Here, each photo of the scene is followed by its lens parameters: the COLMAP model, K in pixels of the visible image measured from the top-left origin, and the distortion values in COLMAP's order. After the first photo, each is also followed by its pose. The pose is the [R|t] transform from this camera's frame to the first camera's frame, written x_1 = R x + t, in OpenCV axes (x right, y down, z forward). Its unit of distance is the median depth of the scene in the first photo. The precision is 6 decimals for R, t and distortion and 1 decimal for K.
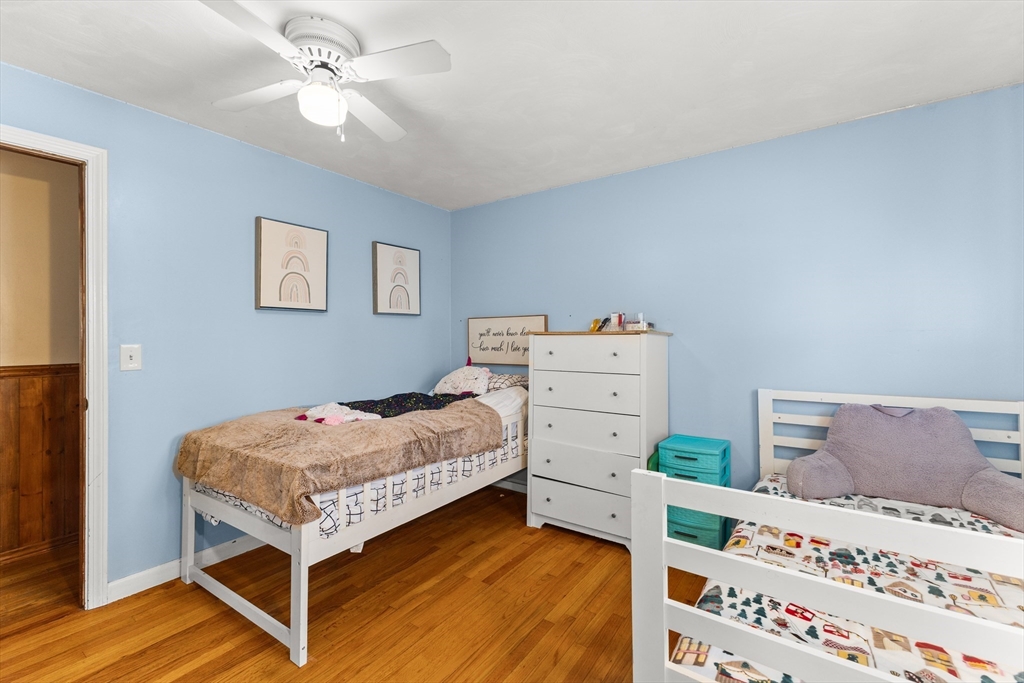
lens RADIAL K [[443.2, 0, 514.3], [0, 443.2, 337.4], [0, 0, 1]] dist [0.009001, -0.001837]
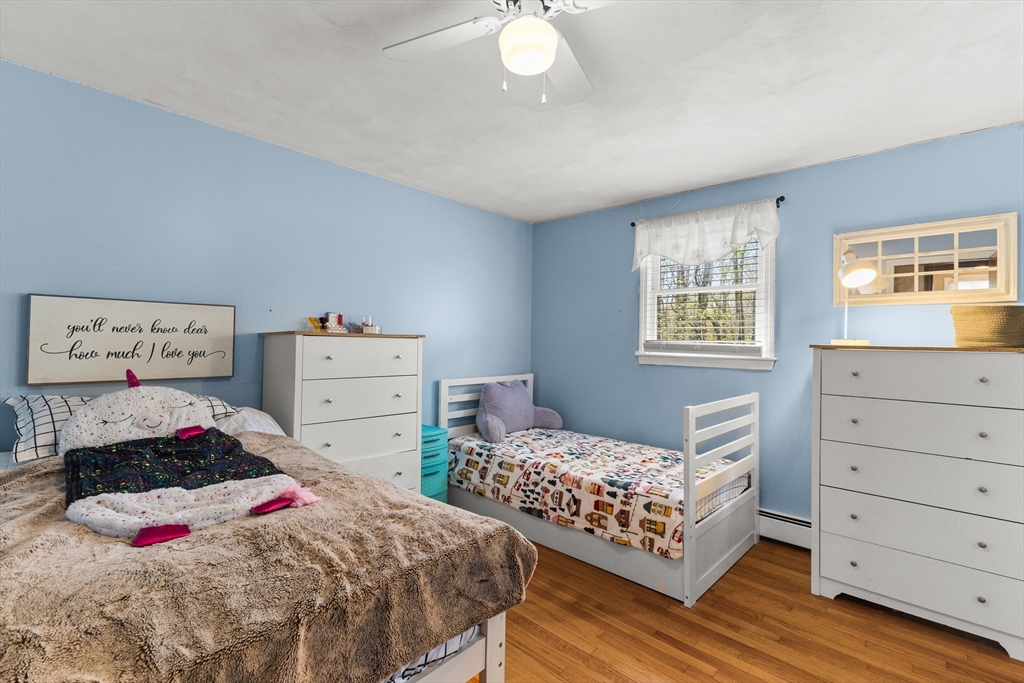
lens RADIAL K [[443.2, 0, 514.5], [0, 443.2, 342.6], [0, 0, 1]] dist [0.009001, -0.001837]
pose [[0.135214, 0.007898, 0.990785, -0.576244], [-0.020338, 0.999780, -0.005194, 0.003214], [-0.990608, -0.019448, 0.135345, 0.448652]]
